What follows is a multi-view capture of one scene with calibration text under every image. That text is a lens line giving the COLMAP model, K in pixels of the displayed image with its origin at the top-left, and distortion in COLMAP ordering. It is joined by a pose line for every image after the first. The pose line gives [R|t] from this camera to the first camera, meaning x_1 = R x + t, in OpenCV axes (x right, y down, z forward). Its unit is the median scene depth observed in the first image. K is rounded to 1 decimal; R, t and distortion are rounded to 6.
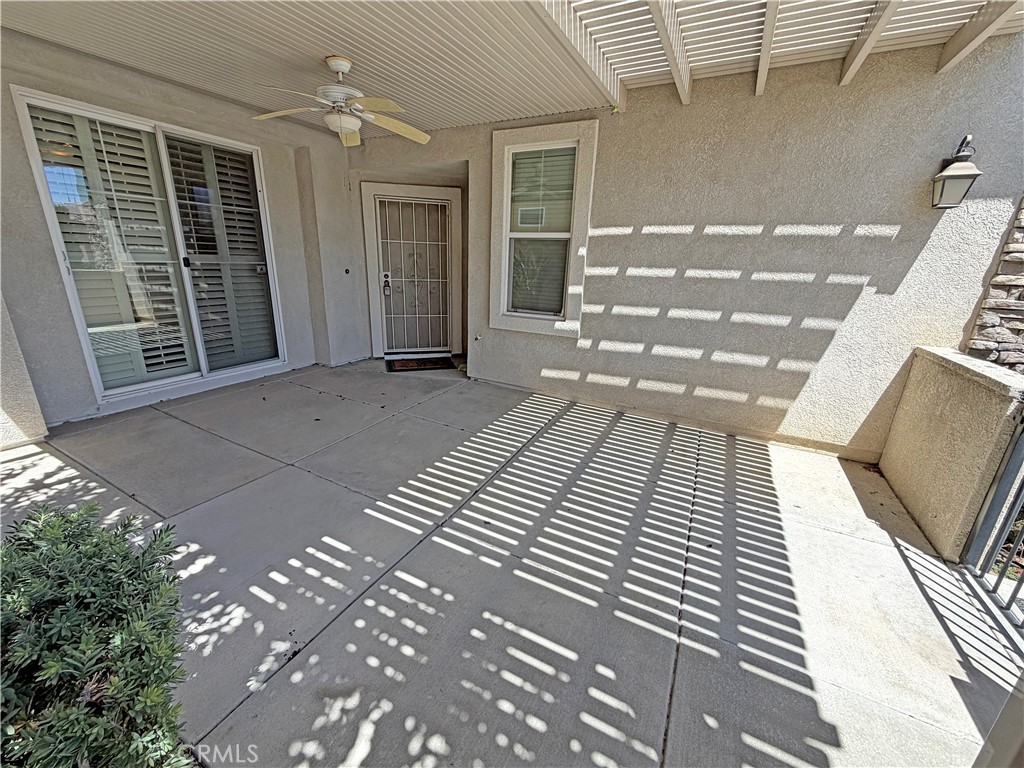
lens RADIAL K [[407.8, 0, 508.6], [0, 407.8, 384.6], [0, 0, 1]] dist [0.000763, -0.000412]
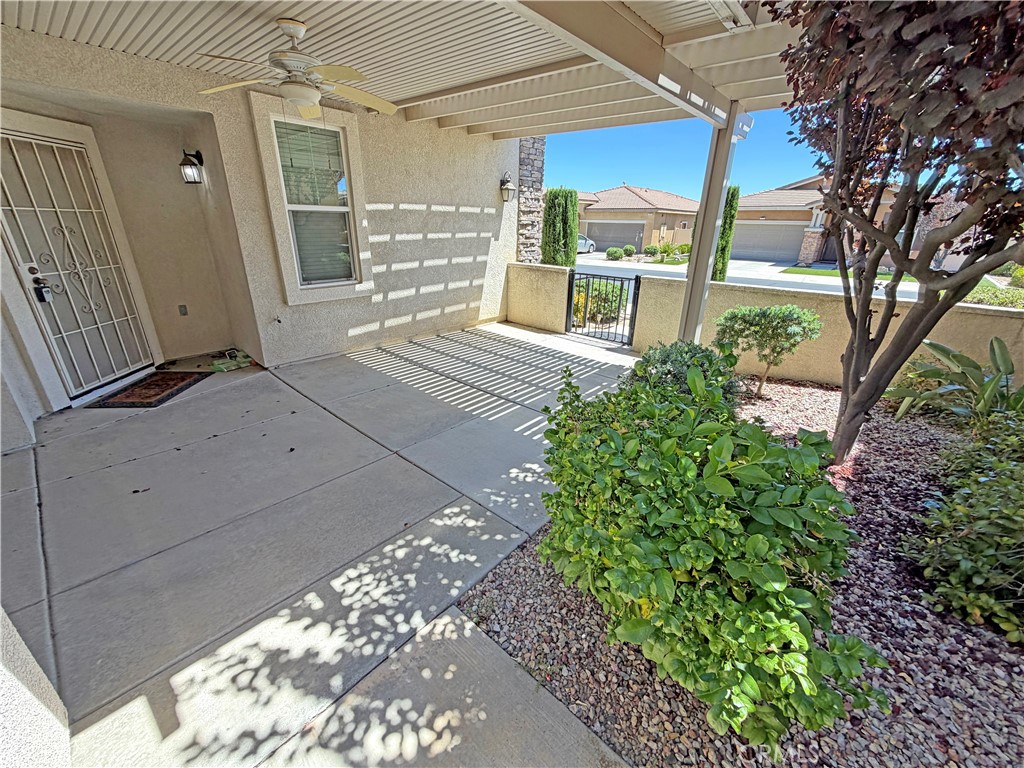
lens RADIAL K [[407.8, 0, 508.6], [0, 407.8, 384.6], [0, 0, 1]] dist [0.000763, -0.000412]
pose [[0.241334, -0.387667, 0.889647, -1.140933], [0.279380, 0.905687, 0.318869, -0.179456], [-0.929357, 0.171596, 0.326879, 0.320003]]
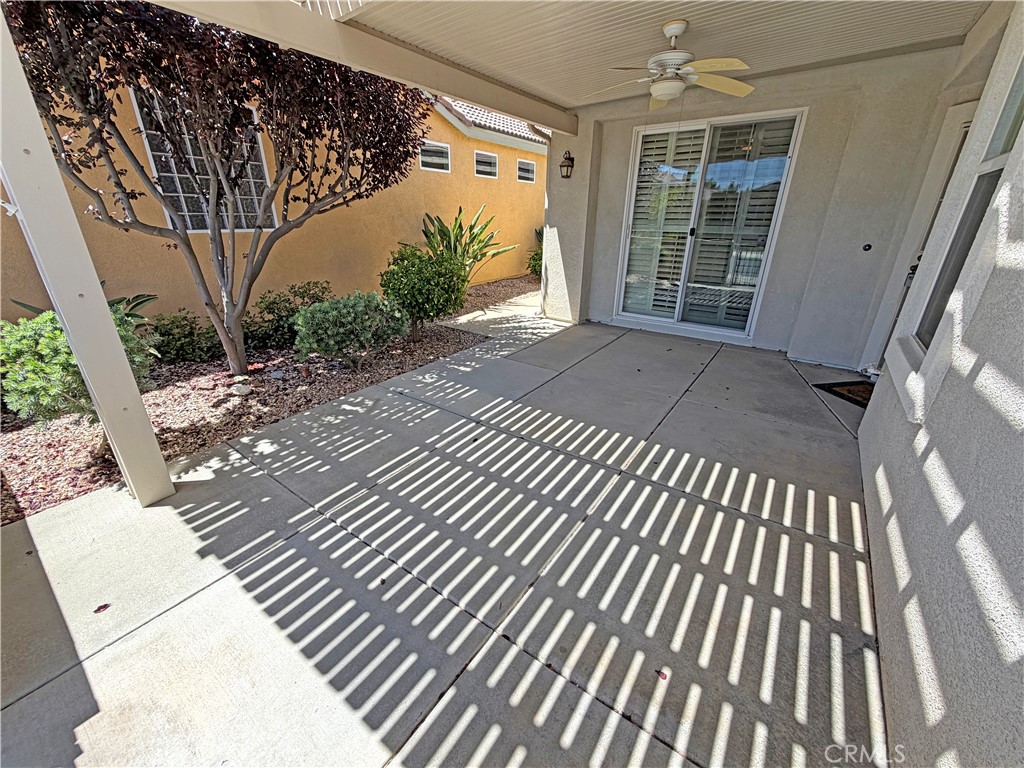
lens RADIAL K [[407.8, 0, 508.6], [0, 407.8, 384.6], [0, 0, 1]] dist [0.000763, -0.000412]
pose [[-0.154964, 0.344008, -0.926091, 0.720360], [-0.306132, 0.874552, 0.376088, -0.214365], [0.939292, 0.341786, -0.030212, 0.760836]]
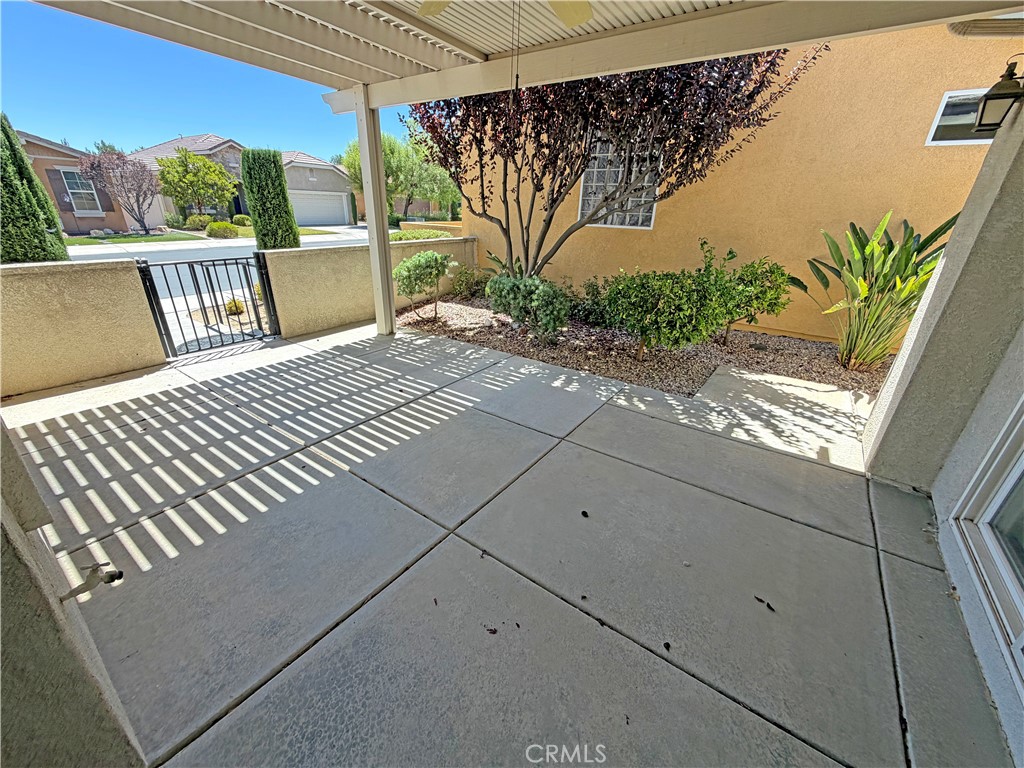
lens RADIAL K [[407.8, 0, 508.6], [0, 407.8, 384.6], [0, 0, 1]] dist [0.000763, -0.000412]
pose [[-0.986362, -0.120624, 0.111979, -0.436496], [-0.017554, 0.753577, 0.657126, -0.484804], [-0.163650, 0.646198, -0.745417, 1.453648]]
